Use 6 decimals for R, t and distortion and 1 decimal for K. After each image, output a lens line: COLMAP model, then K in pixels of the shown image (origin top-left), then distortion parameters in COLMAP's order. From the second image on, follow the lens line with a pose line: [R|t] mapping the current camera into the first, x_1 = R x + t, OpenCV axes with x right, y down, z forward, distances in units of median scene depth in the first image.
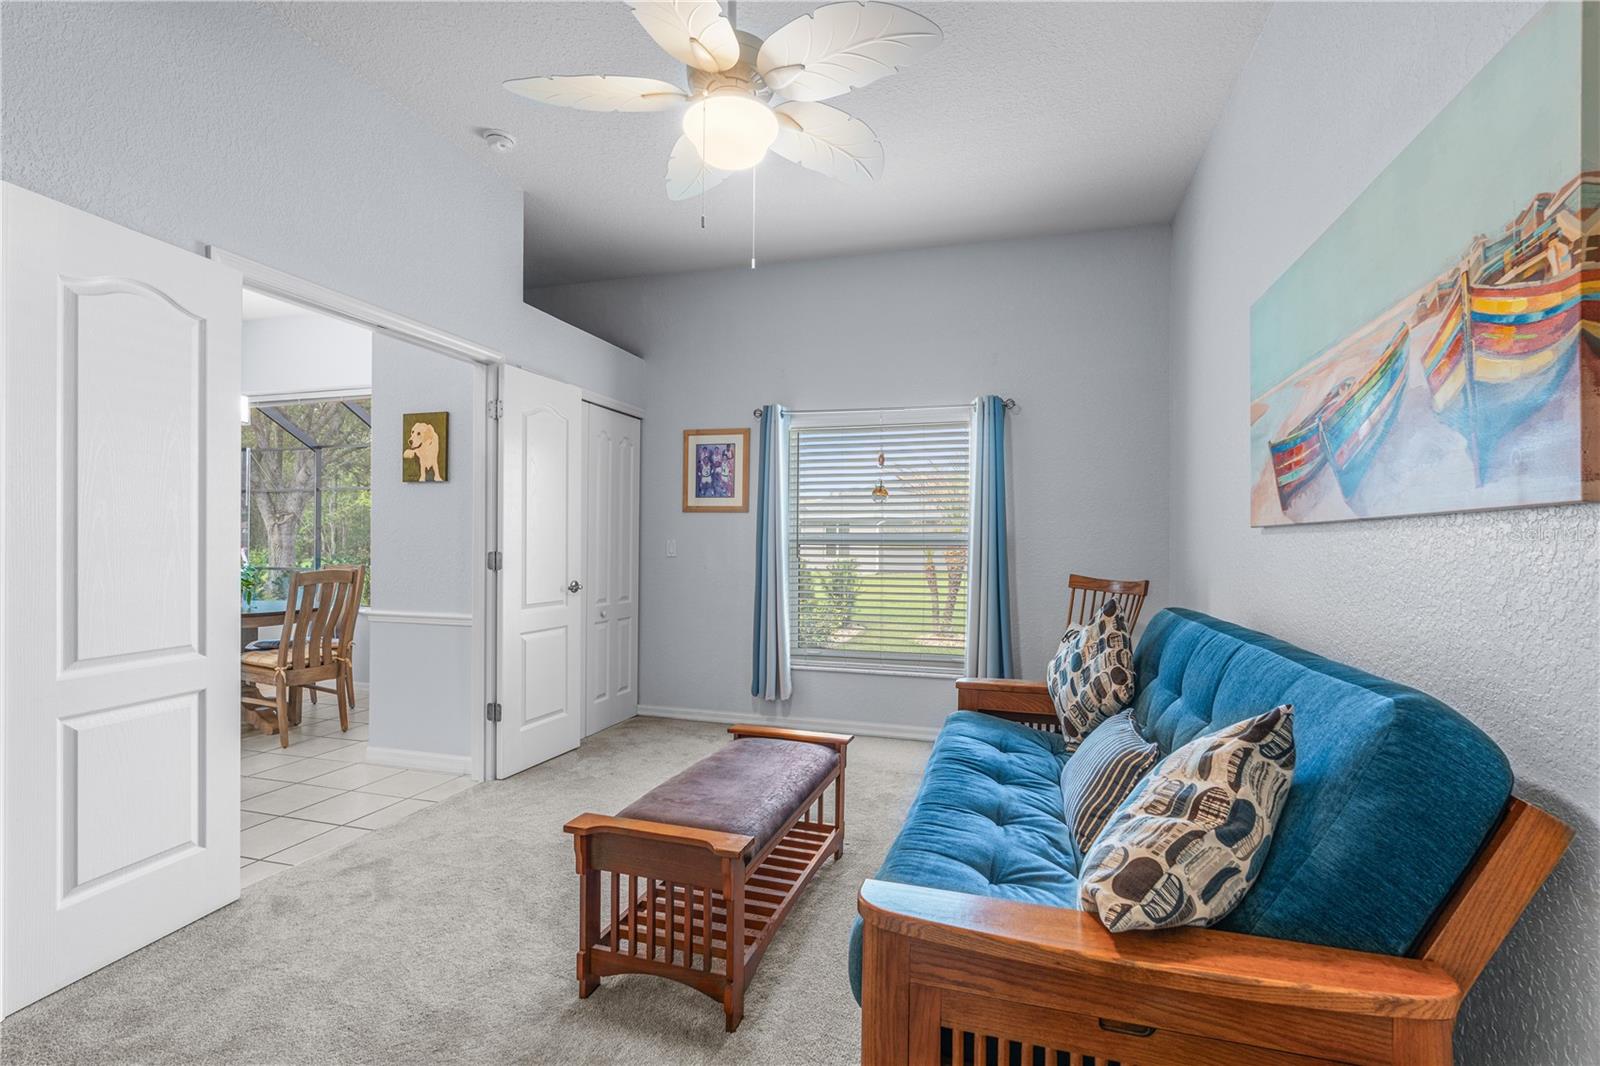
lens RADIAL K [[715.6, 0, 810.9], [0, 715.6, 537.0], [0, 0, 1]] dist [-0.002822, -0.000343]
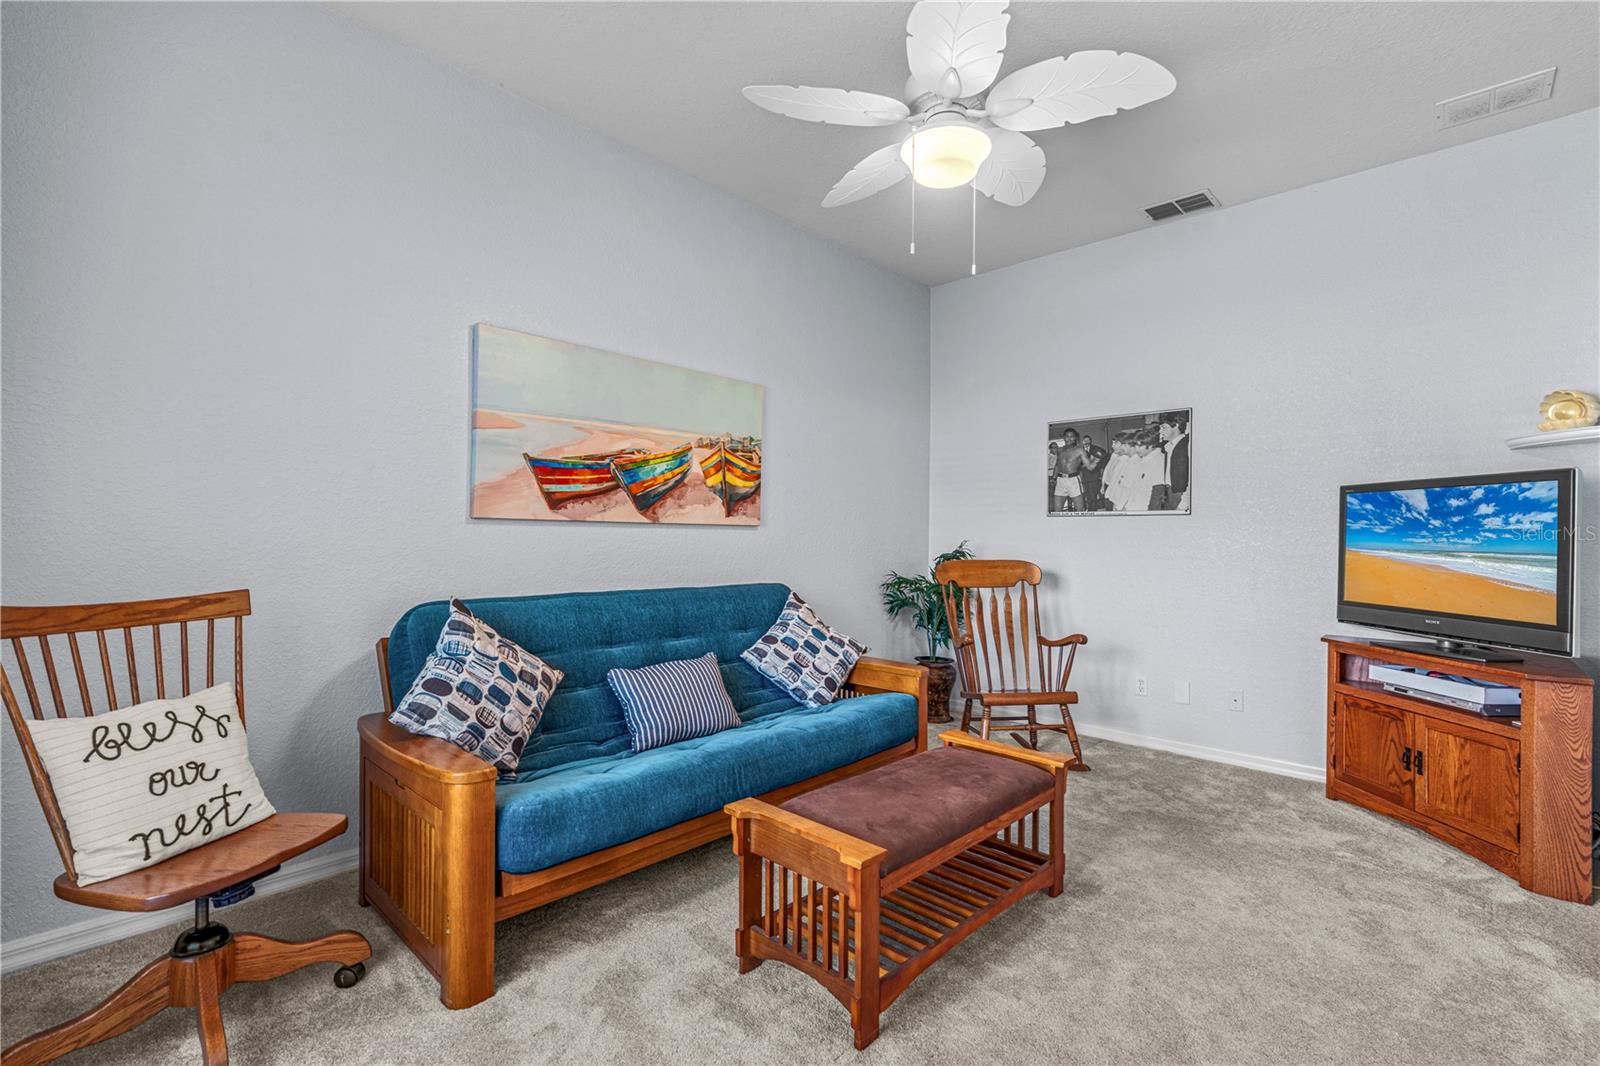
lens RADIAL K [[715.6, 0, 810.9], [0, 715.6, 537.0], [0, 0, 1]] dist [-0.002822, -0.000343]
pose [[-0.895255, -0.016107, 0.445264, -0.680193], [-0.017983, 0.999838, 0.000011, 0.011172], [-0.445192, -0.007997, -0.895399, 3.272645]]
